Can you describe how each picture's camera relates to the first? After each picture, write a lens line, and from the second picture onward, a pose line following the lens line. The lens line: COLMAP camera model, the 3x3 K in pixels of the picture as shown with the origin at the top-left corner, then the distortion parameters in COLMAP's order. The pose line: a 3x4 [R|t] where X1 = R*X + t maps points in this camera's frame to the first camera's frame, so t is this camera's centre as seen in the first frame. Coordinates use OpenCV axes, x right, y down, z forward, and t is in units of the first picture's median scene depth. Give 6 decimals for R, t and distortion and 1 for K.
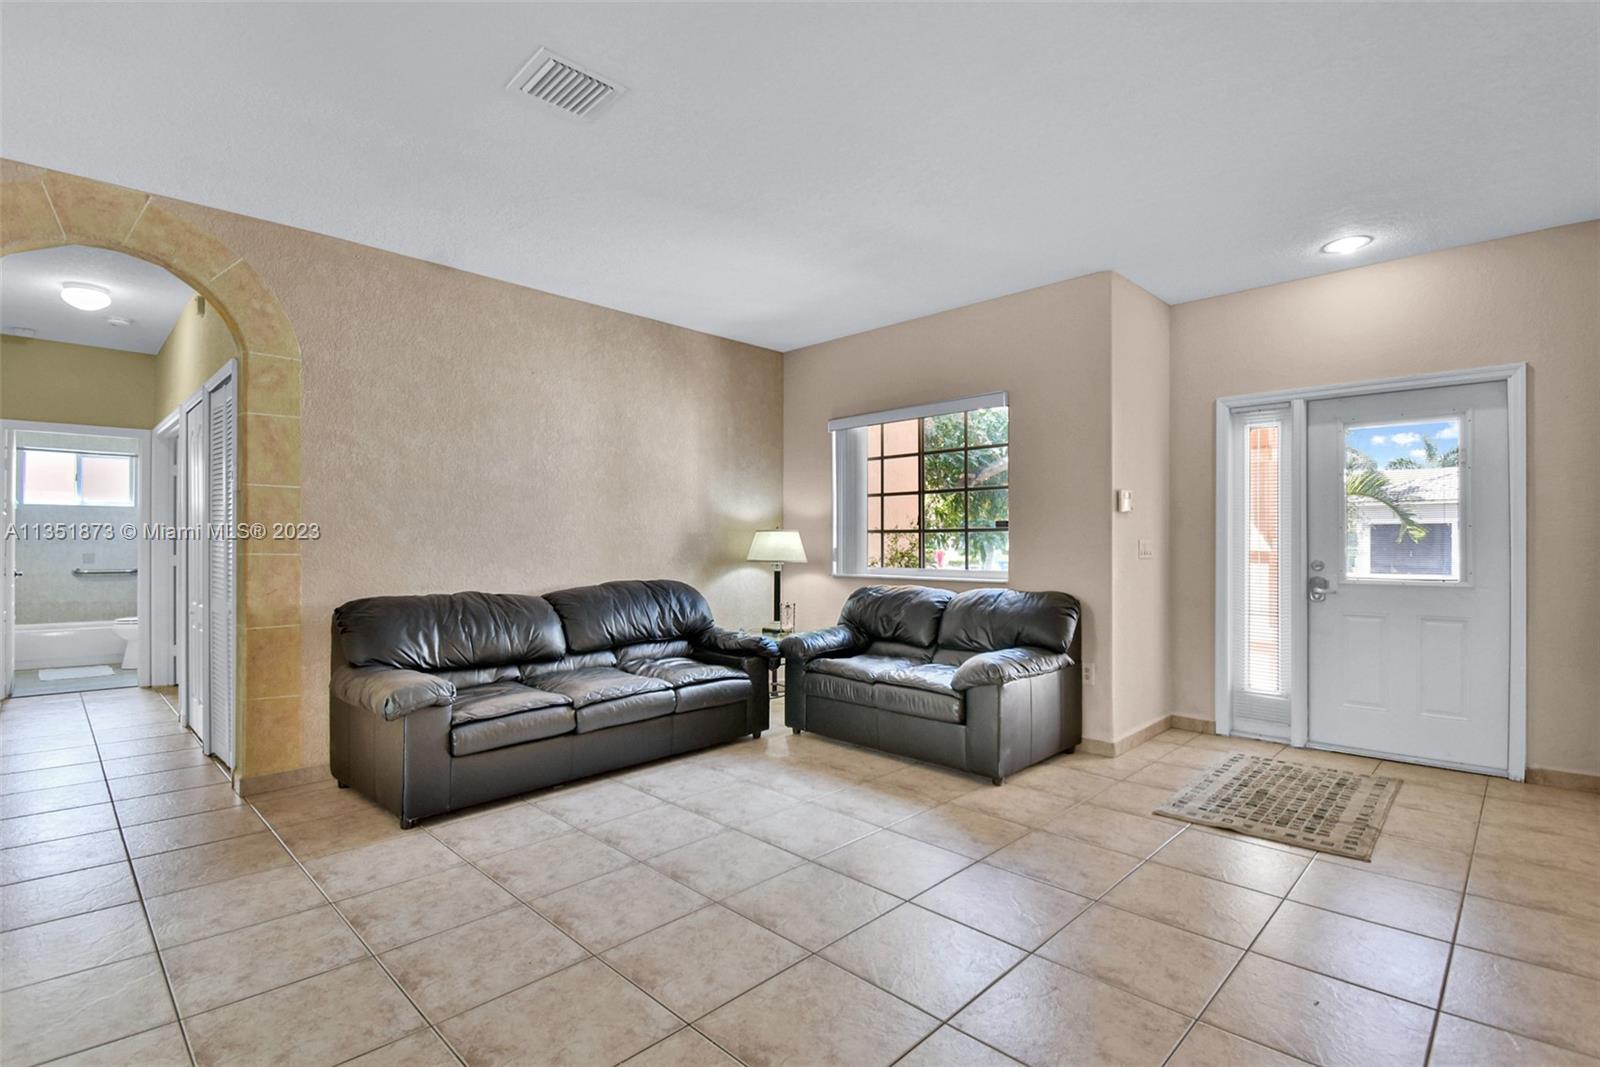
lens RADIAL K [[736.8, 0, 813.2], [0, 736.8, 540.8], [0, 0, 1]] dist [0.025773, -0.030233]
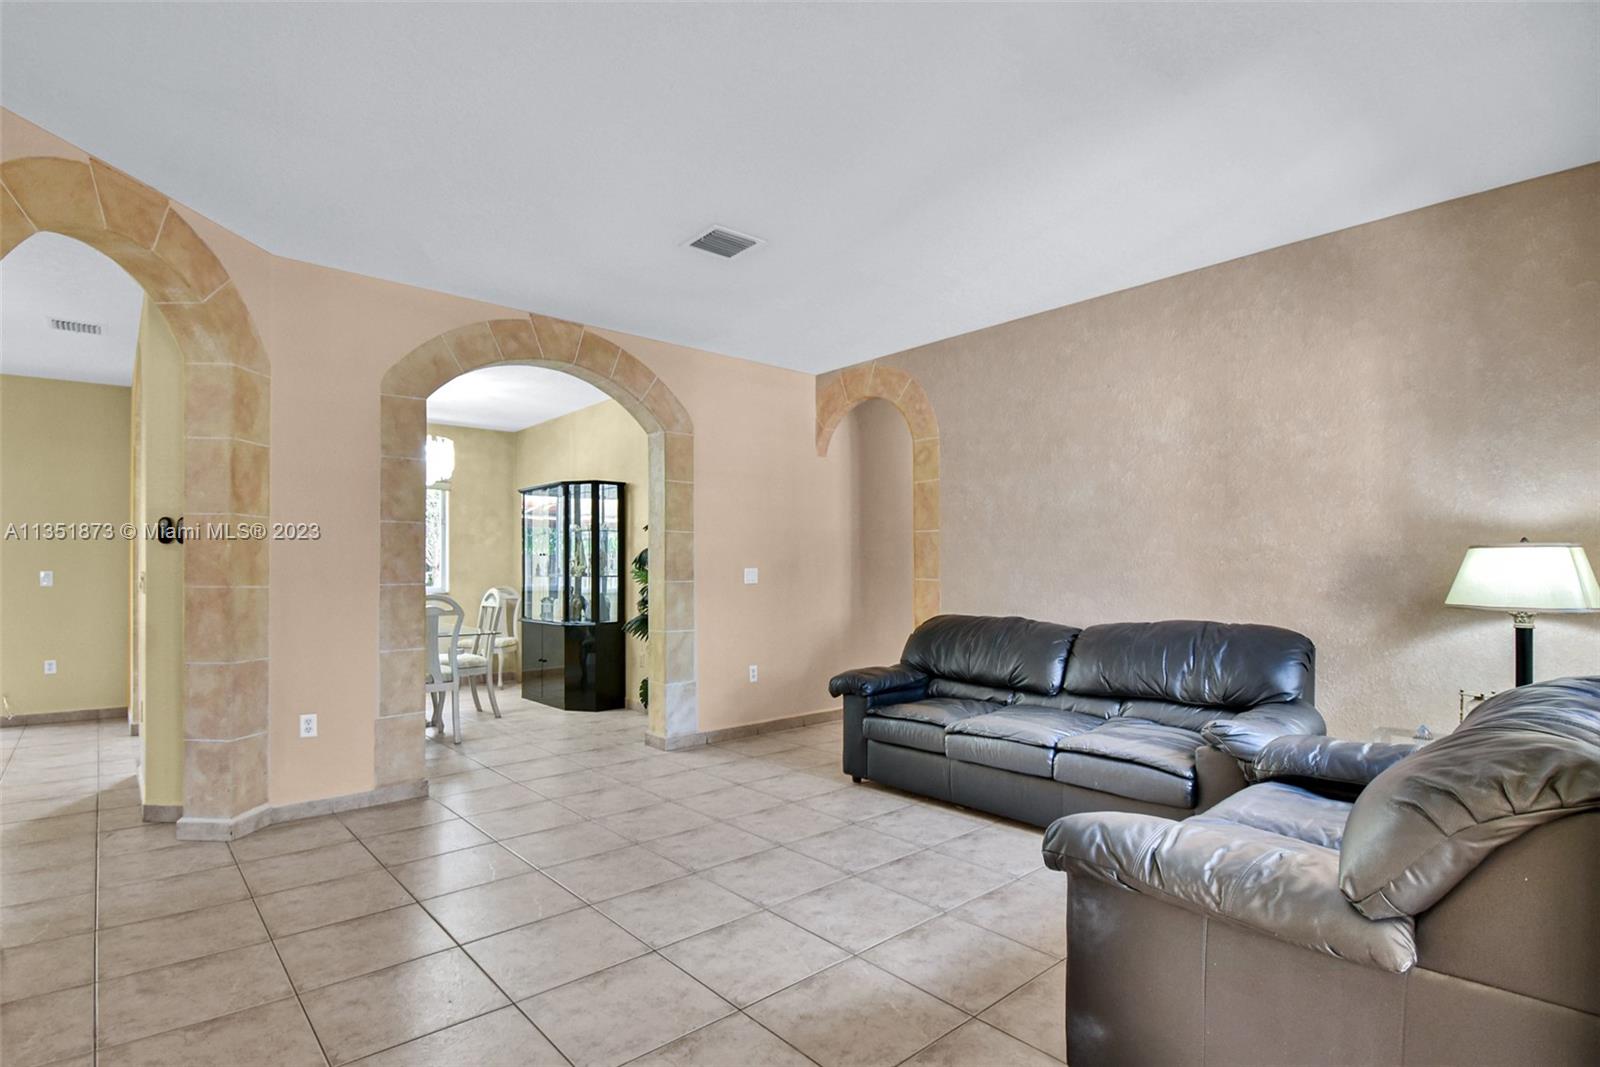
lens RADIAL K [[778.9, 0, 796.6], [0, 778.9, 546.6], [0, 0, 1]] dist [0.027555, -0.028164]
pose [[-0.074813, -0.027922, -0.996807, 0.709404], [0.008368, 0.999555, -0.028627, -0.002793], [0.997162, -0.010483, -0.074546, 0.788737]]
